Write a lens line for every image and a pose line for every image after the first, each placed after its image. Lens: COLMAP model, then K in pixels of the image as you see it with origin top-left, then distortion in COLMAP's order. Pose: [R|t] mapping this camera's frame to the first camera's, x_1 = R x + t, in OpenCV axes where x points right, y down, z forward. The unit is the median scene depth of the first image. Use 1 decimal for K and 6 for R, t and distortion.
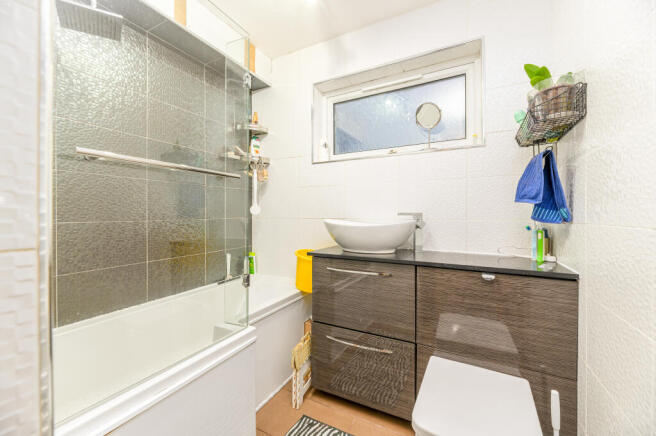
lens RADIAL K [[264.5, 0, 317.4], [0, 264.5, 212.4], [0, 0, 1]] dist [0.001041, -0.000057]
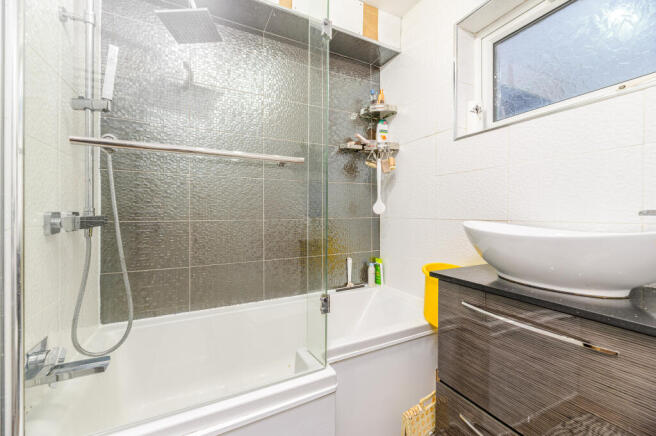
lens RADIAL K [[264.5, 0, 317.4], [0, 264.5, 212.4], [0, 0, 1]] dist [0.001041, -0.000057]
pose [[0.825956, -0.000266, -0.563735, 0.070200], [0.002657, 0.999991, 0.003420, 0.001266], [0.563728, -0.004322, 0.825949, 0.212818]]
